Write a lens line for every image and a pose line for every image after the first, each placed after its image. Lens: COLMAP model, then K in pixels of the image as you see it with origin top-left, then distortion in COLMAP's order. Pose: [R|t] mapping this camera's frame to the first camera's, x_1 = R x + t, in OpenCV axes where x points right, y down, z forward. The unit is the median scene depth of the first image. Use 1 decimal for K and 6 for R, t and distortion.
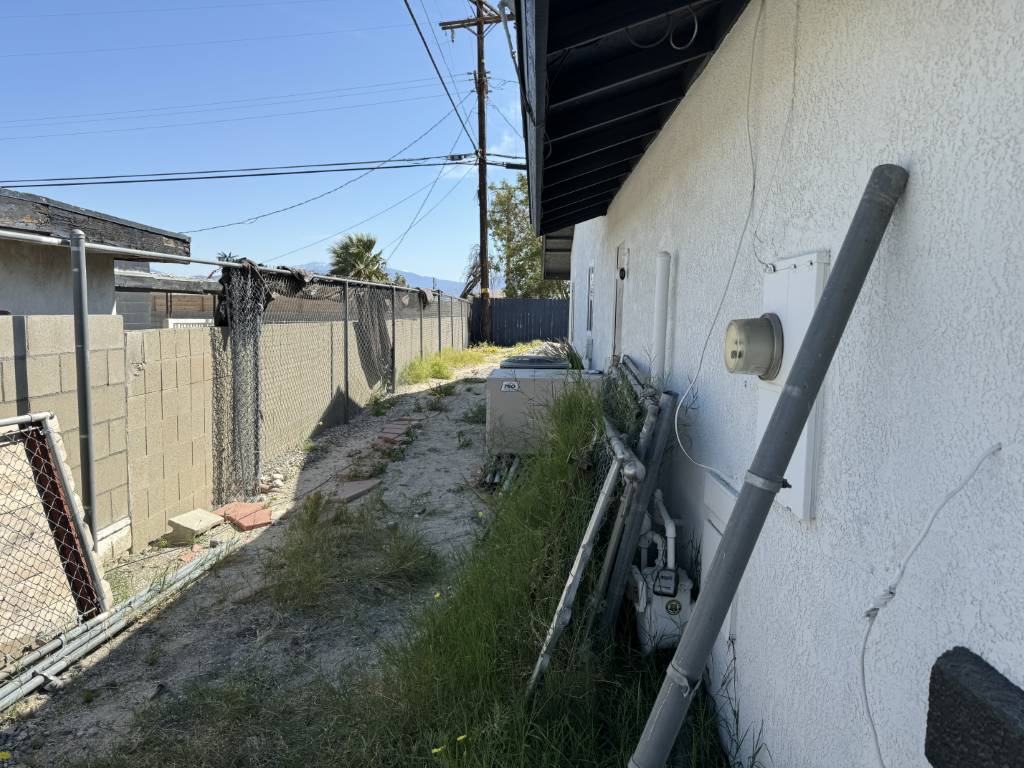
lens RADIAL K [[719.1, 0, 514.2], [0, 719.1, 384.7], [0, 0, 1]] dist [0.065565, -0.086062]
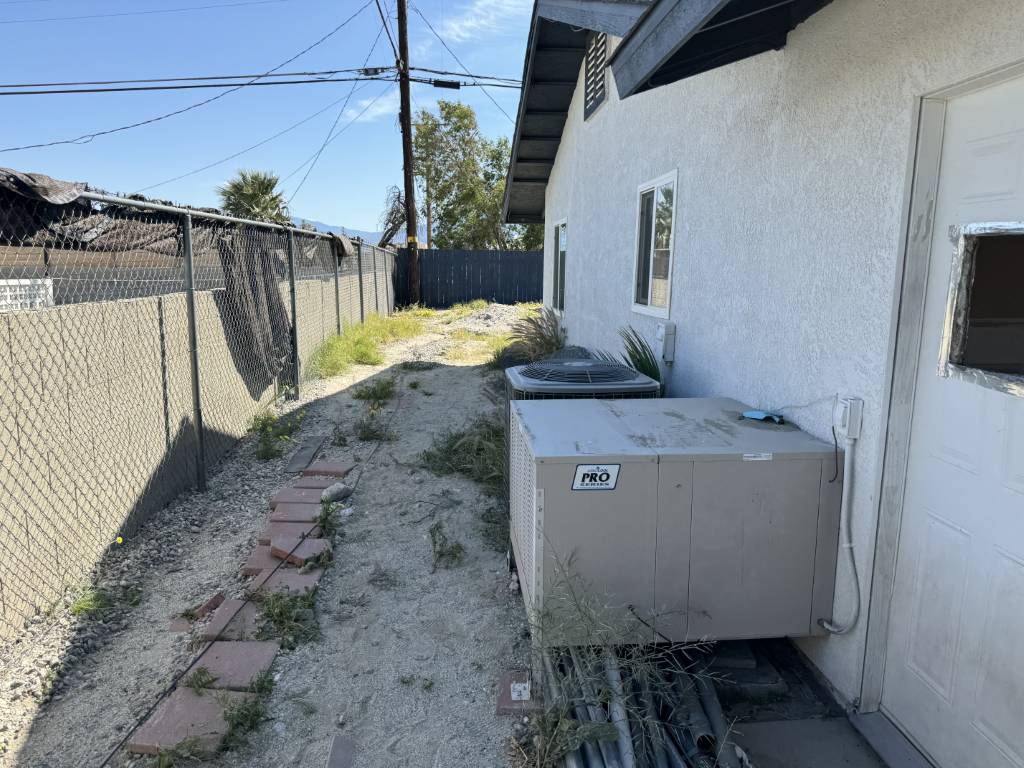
lens RADIAL K [[719.1, 0, 516.1], [0, 719.1, 383.3], [0, 0, 1]] dist [0.065565, -0.086062]
pose [[0.992791, -0.023064, 0.117619, -0.043384], [0.015405, 0.997726, 0.065619, -0.034997], [-0.118865, -0.063334, 0.990888, 0.297111]]
